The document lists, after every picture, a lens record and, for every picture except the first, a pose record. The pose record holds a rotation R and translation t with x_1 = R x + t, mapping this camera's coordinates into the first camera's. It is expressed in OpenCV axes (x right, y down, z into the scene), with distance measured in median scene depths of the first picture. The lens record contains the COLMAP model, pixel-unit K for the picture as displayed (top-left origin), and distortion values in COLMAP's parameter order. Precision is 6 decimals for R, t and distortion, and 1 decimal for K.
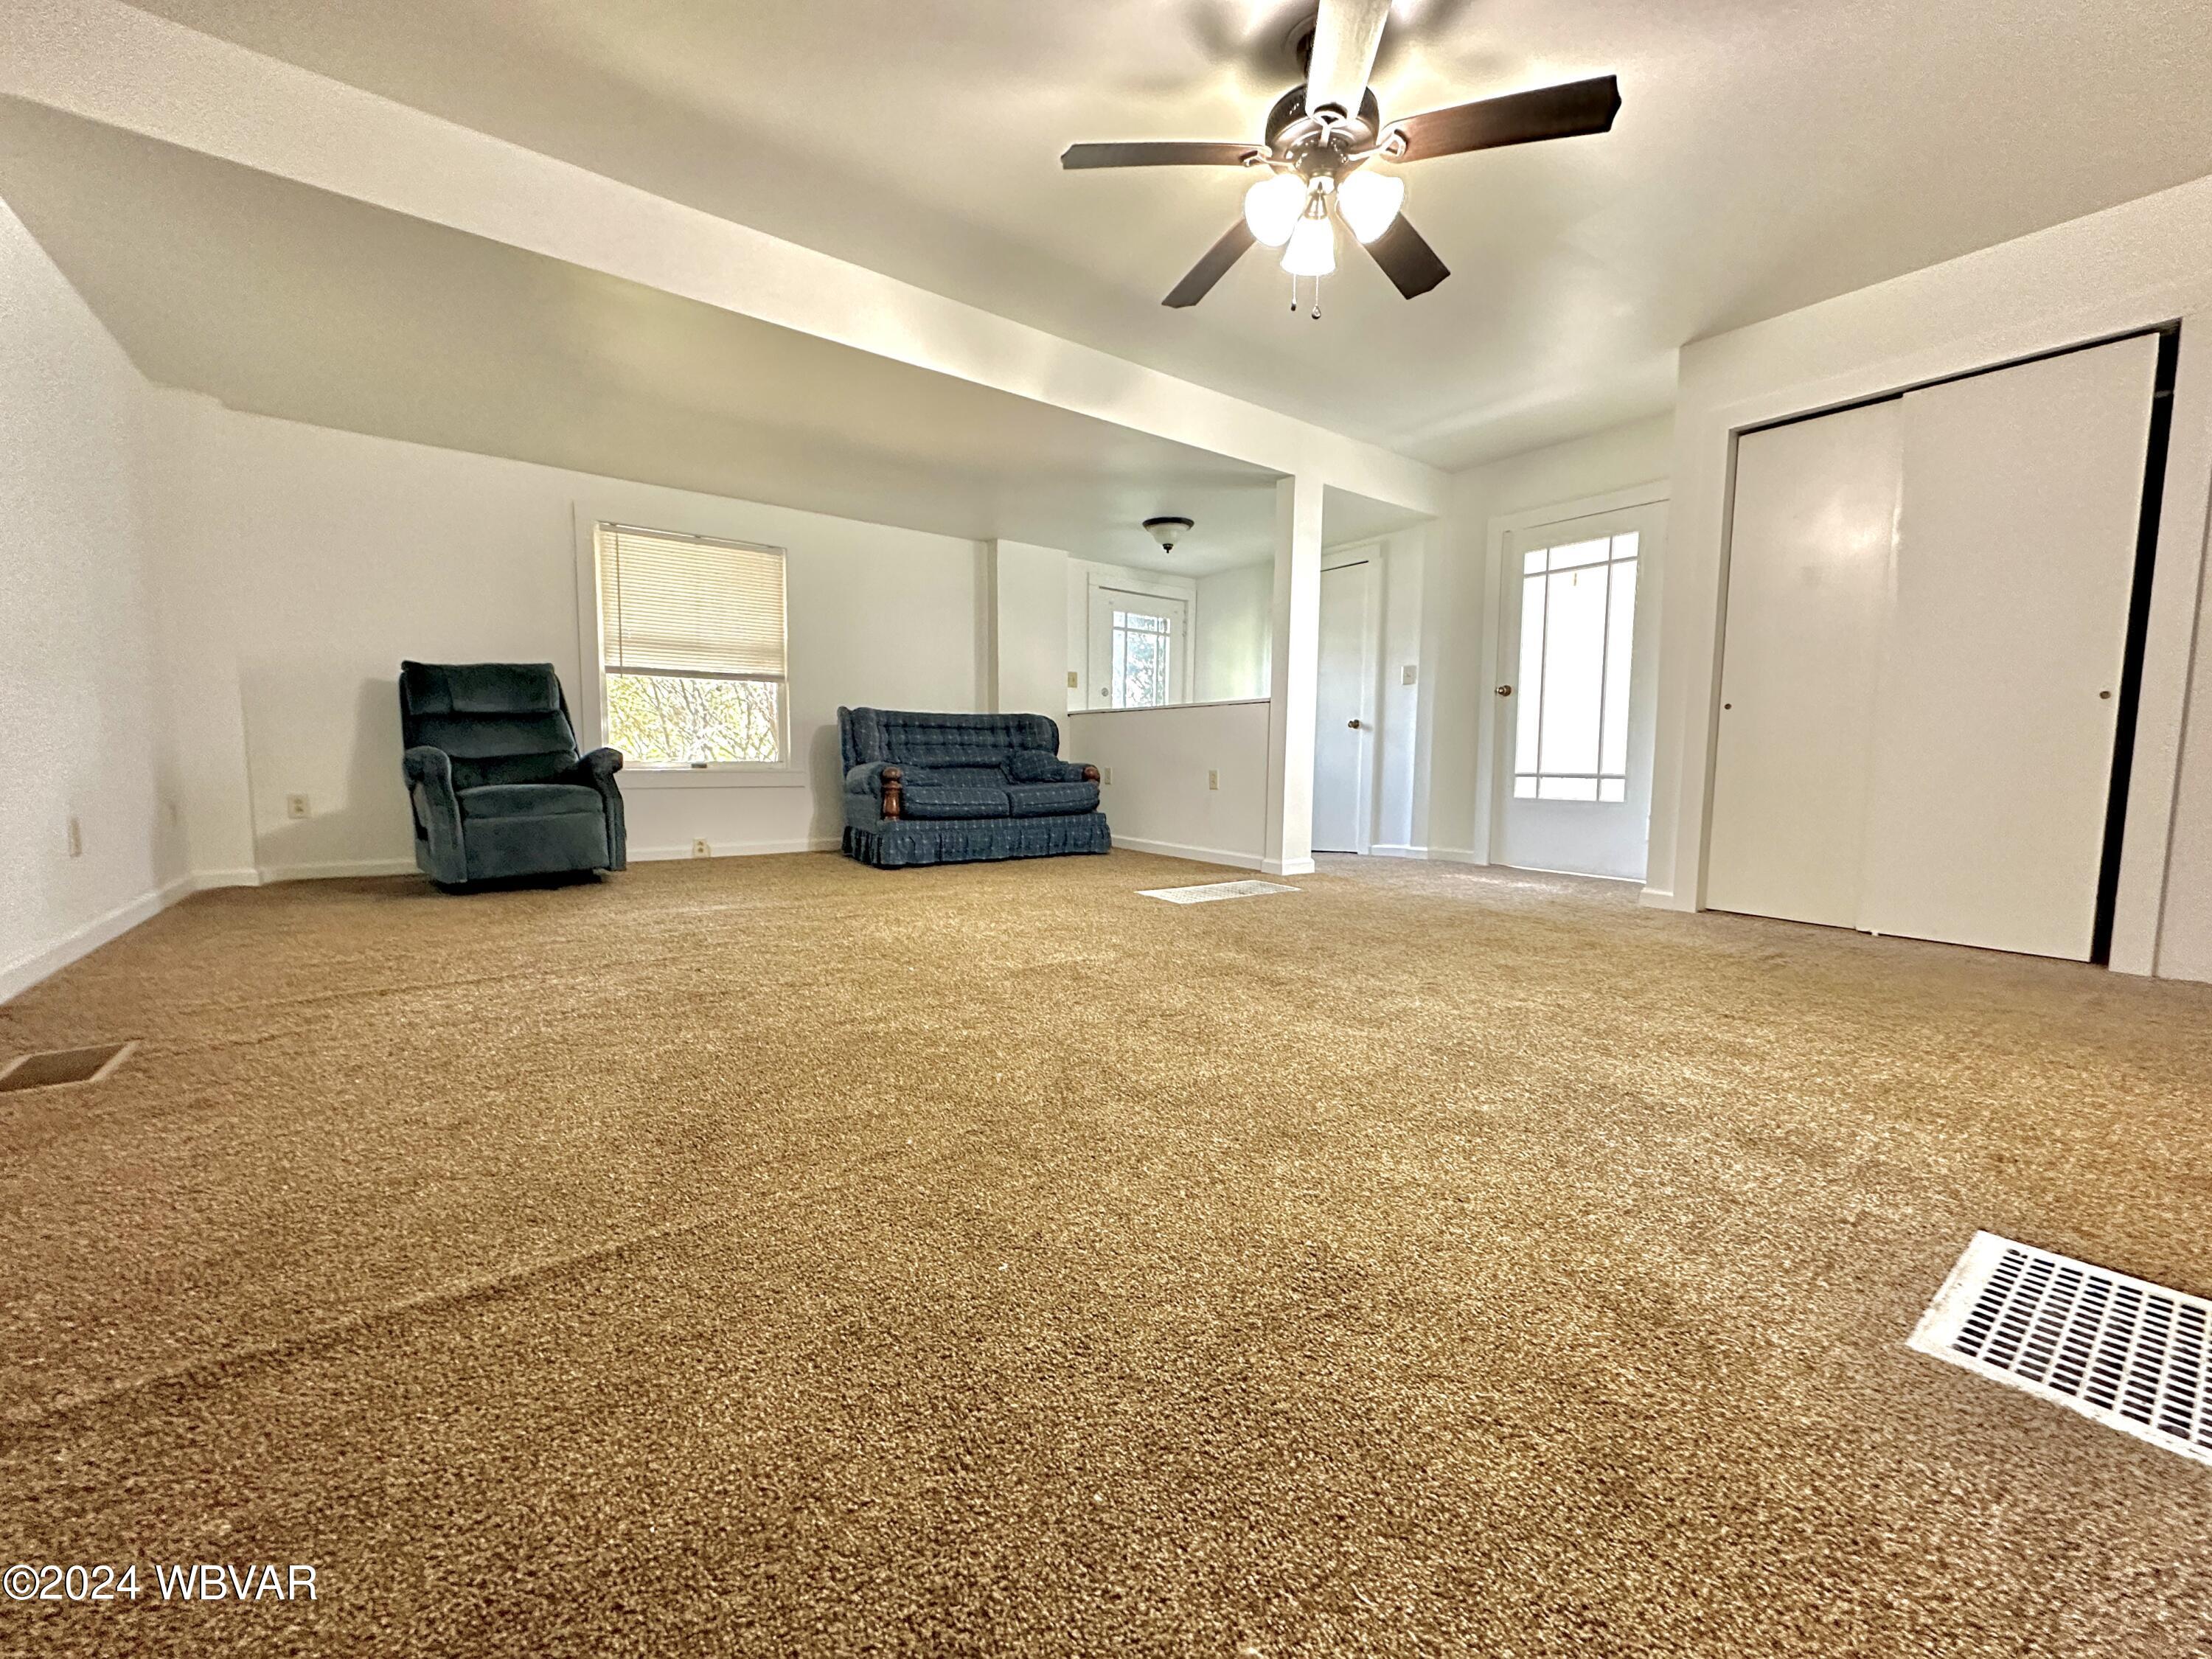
lens RADIAL K [[887.0, 0, 1110.0], [0, 887.0, 834.7], [0, 0, 1]] dist [-0.000481, -0.000031]
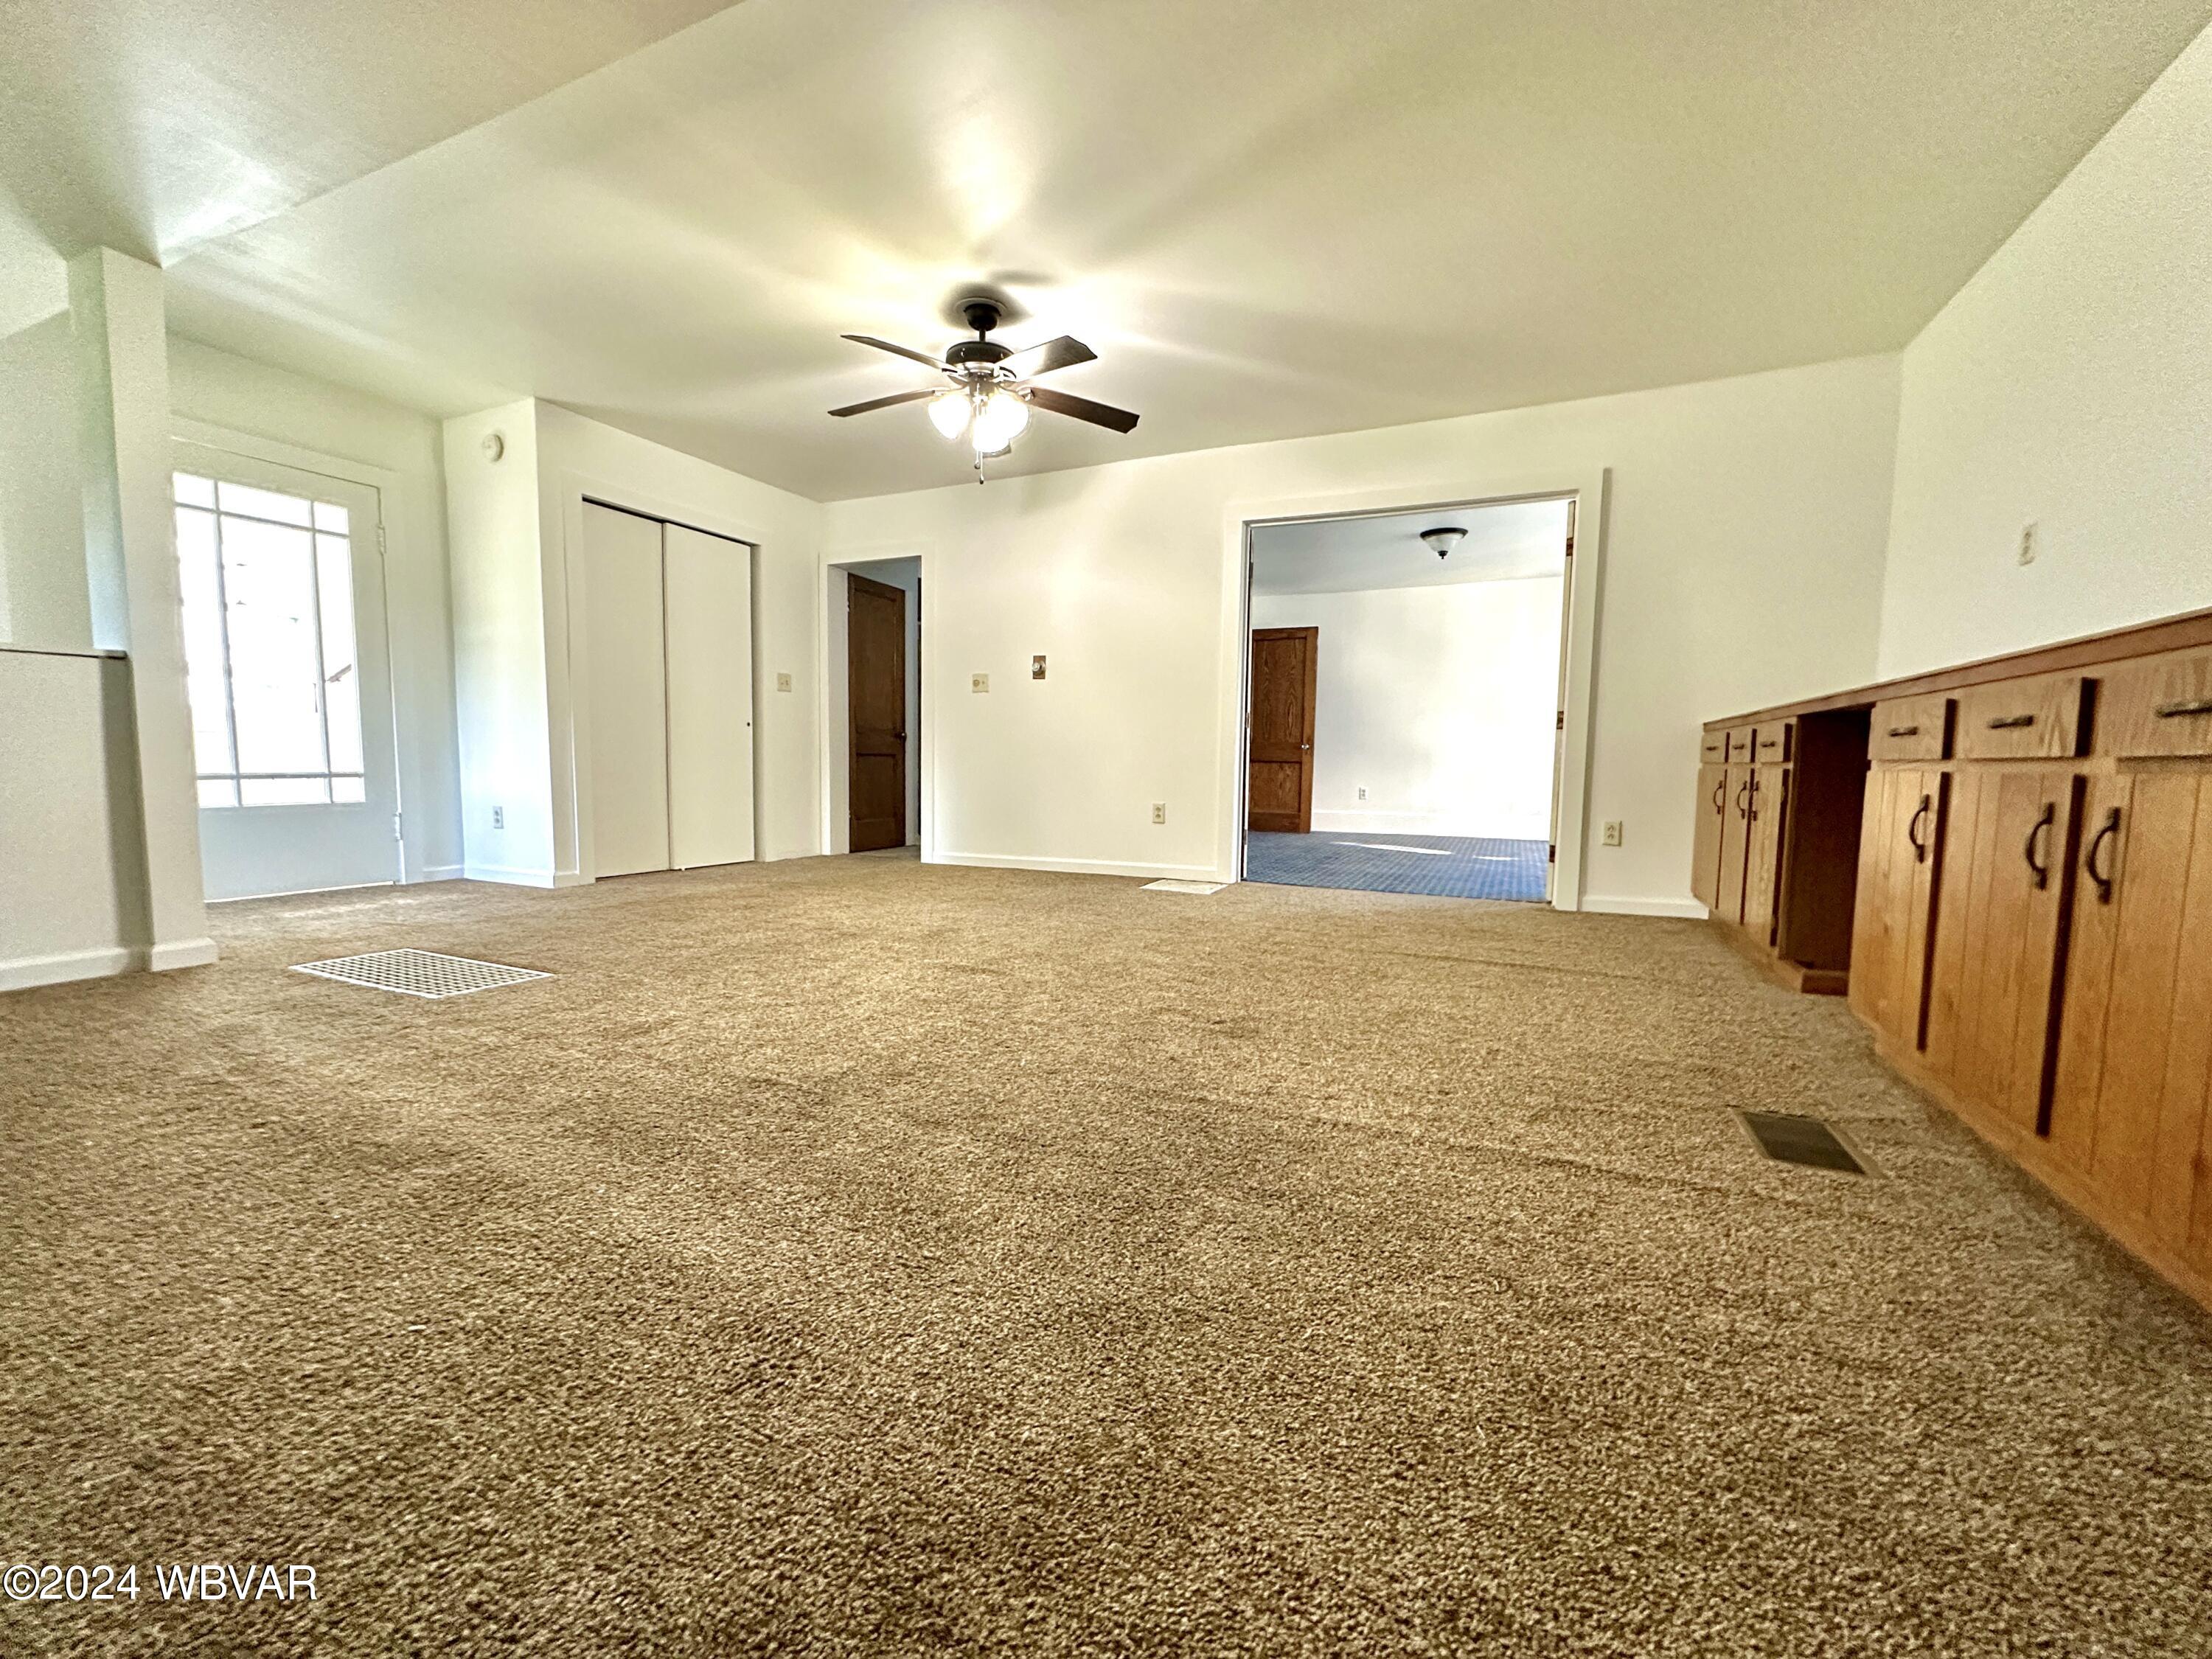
lens RADIAL K [[887.0, 0, 1109.9], [0, 887.0, 829.1], [0, 0, 1]] dist [-0.000481, -0.000031]
pose [[-0.469249, -0.093705, 0.878080, -0.588535], [0.054392, 0.989399, 0.134651, -0.089578], [-0.881389, 0.110945, -0.459177, 0.731156]]
